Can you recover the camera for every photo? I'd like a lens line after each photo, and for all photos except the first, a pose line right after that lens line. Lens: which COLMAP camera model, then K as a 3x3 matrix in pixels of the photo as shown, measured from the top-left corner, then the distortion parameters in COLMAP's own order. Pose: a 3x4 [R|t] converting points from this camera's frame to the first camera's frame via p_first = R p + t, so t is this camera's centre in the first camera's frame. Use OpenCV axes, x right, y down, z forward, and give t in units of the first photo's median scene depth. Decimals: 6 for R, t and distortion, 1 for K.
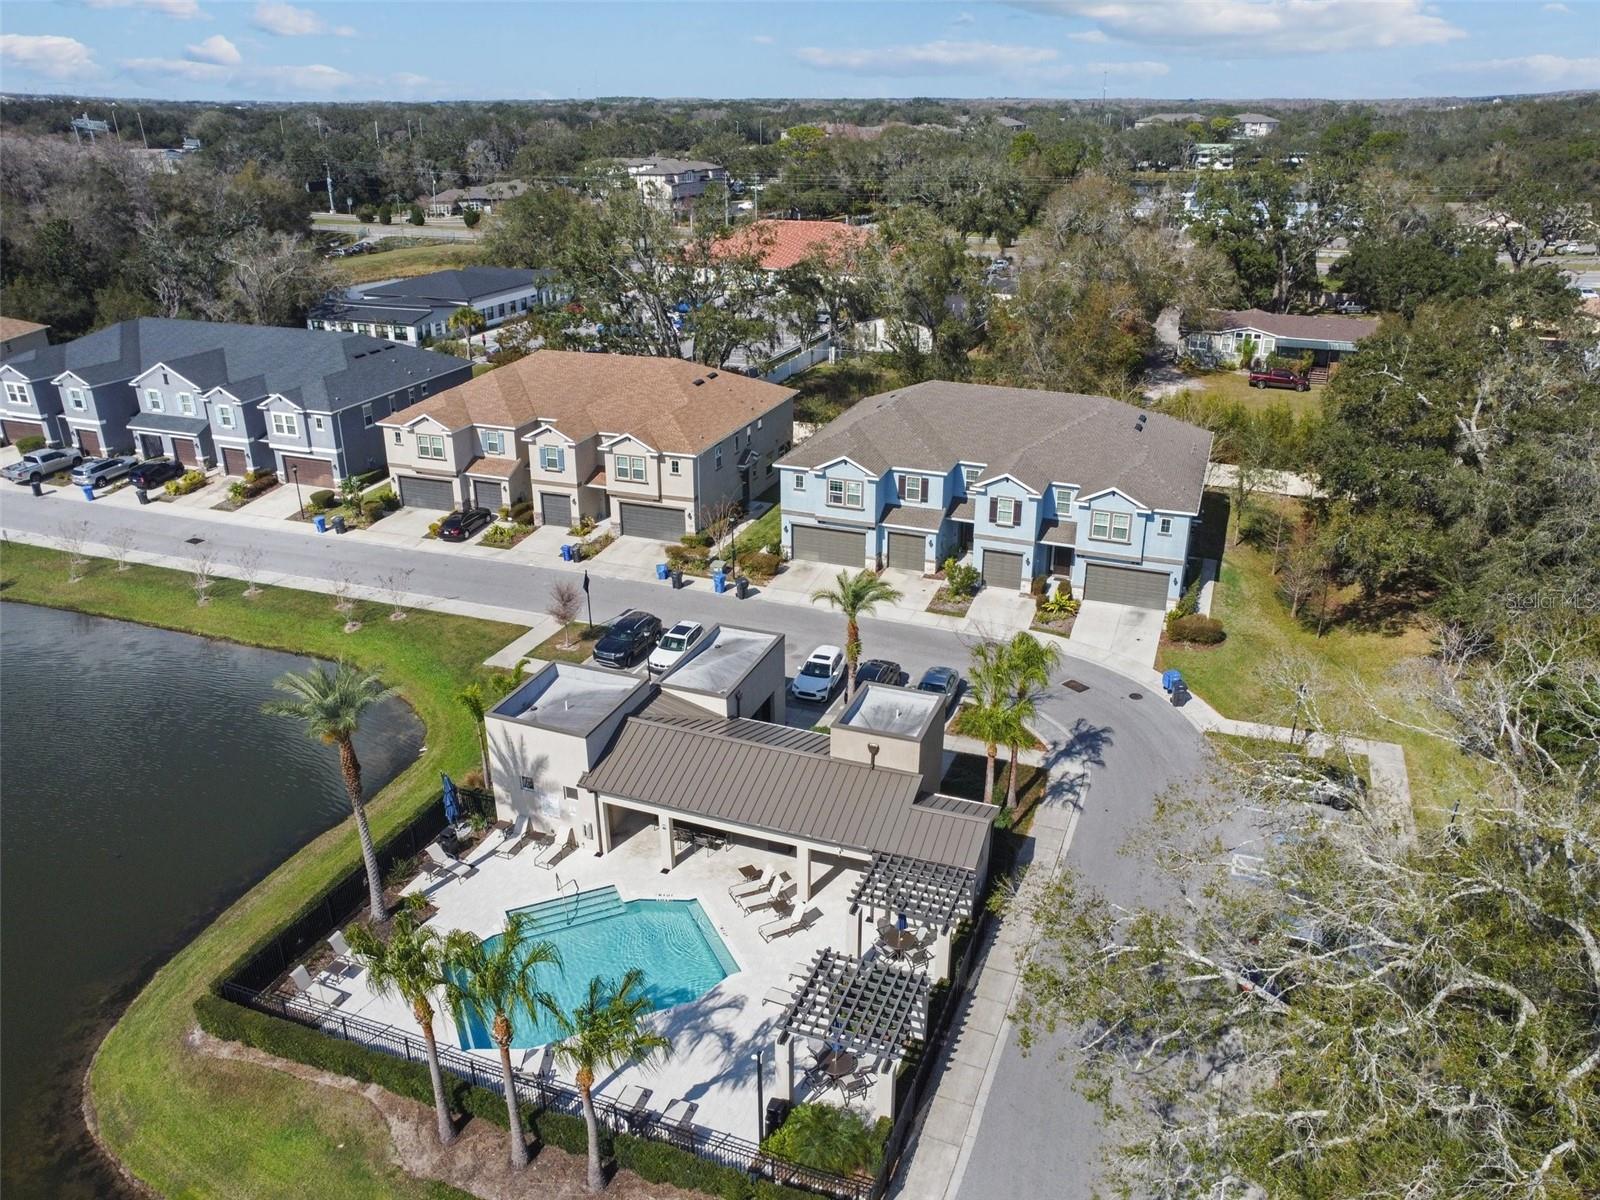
lens RADIAL K [[1194.9, 0, 823.1], [0, 1194.9, 663.5], [0, 0, 1]] dist [-0.105314, 0.134482]
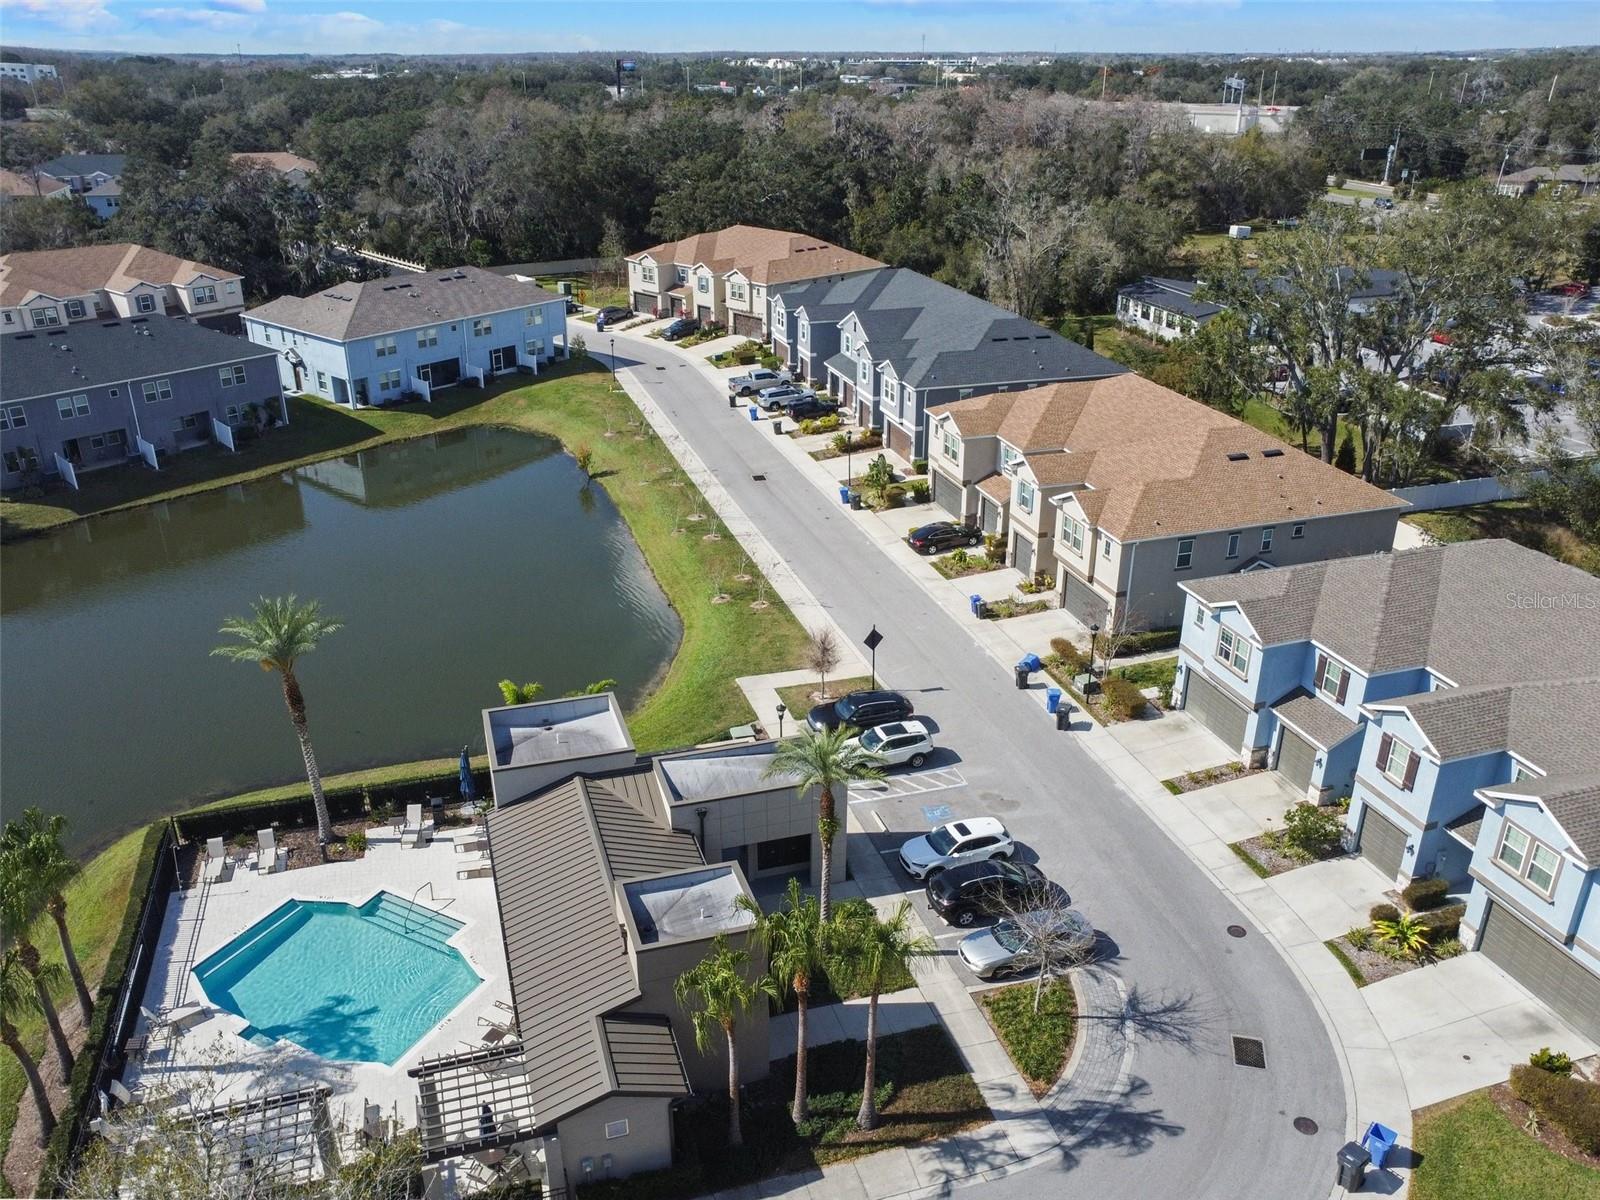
lens RADIAL K [[1291.4, 0, 811.5], [0, 1291.4, 615.7], [0, 0, 1]] dist [-0.024672, 0.011287]
pose [[0.629990, 0.330674, -0.702685, 0.389959], [-0.353811, 0.927672, 0.119342, -0.161614], [0.691325, 0.173433, 0.701421, 0.268602]]
